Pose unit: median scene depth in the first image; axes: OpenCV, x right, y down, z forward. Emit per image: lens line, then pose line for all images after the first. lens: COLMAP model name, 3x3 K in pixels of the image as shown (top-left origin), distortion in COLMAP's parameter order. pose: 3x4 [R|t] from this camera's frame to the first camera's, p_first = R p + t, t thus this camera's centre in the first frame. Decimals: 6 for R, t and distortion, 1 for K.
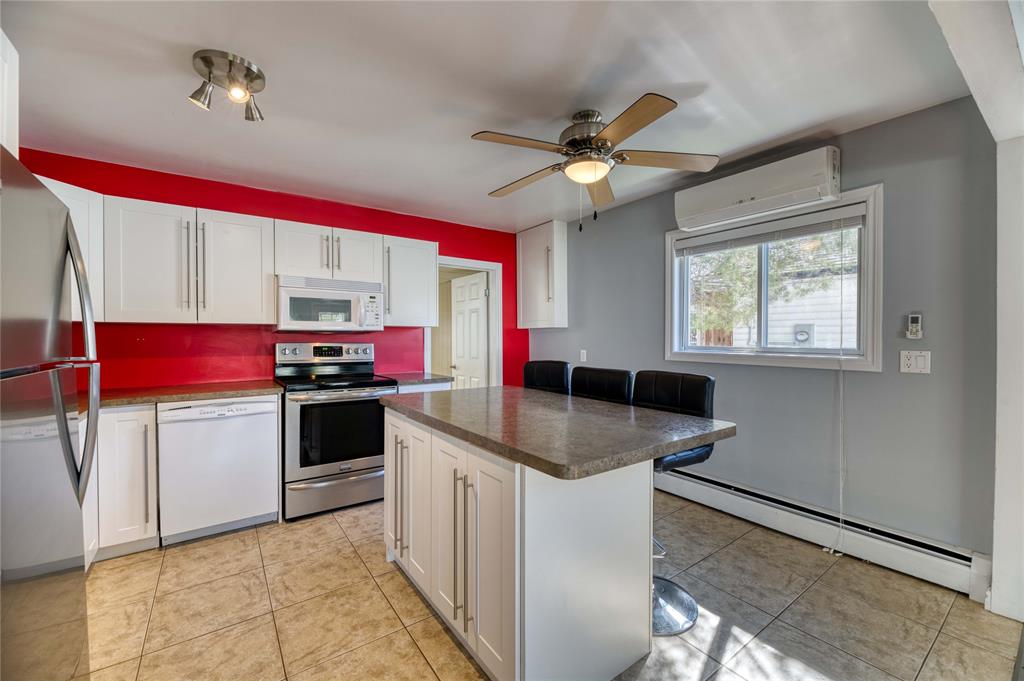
lens RADIAL K [[413.2, 0, 510.3], [0, 413.2, 343.2], [0, 0, 1]] dist [0.003852, -0.000283]
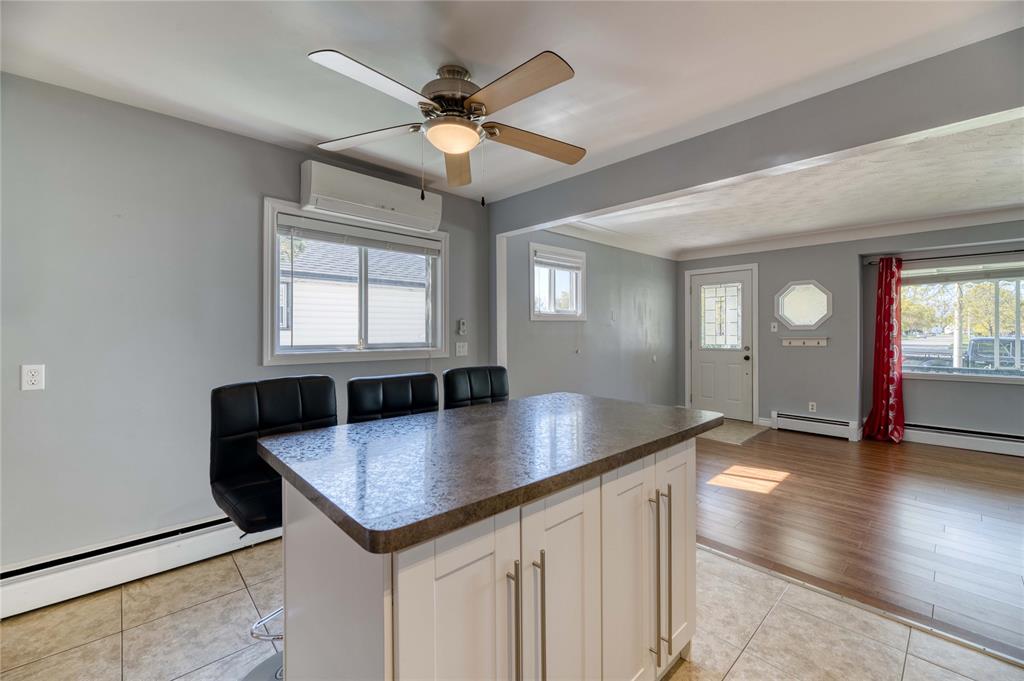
lens RADIAL K [[413.2, 0, 523.2], [0, 413.2, 328.4], [0, 0, 1]] dist [0.003852, -0.000283]
pose [[-0.154643, 0.008539, 0.987934, -0.499871], [0.017036, 0.999837, -0.005975, -0.017199], [-0.987824, 0.015907, -0.154763, 0.751957]]
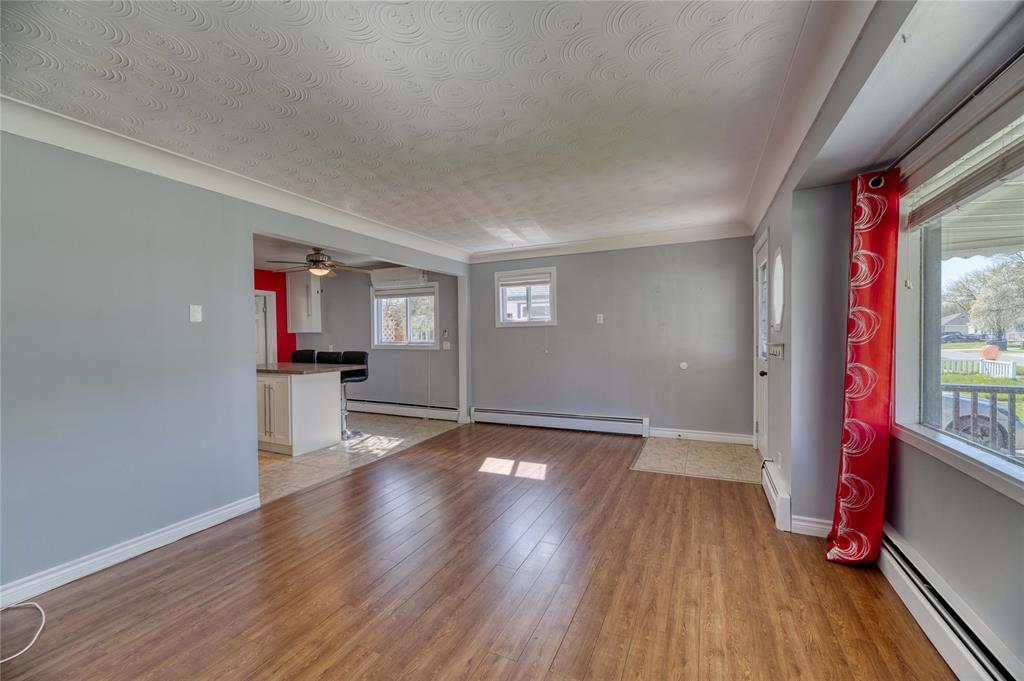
lens RADIAL K [[413.2, 0, 513.1], [0, 413.2, 341.2], [0, 0, 1]] dist [0.003852, -0.000283]
pose [[0.868819, -0.016516, 0.494855, -0.029339], [0.017408, 0.999845, 0.002807, 0.012146], [-0.494825, 0.006175, 0.868971, -1.388391]]
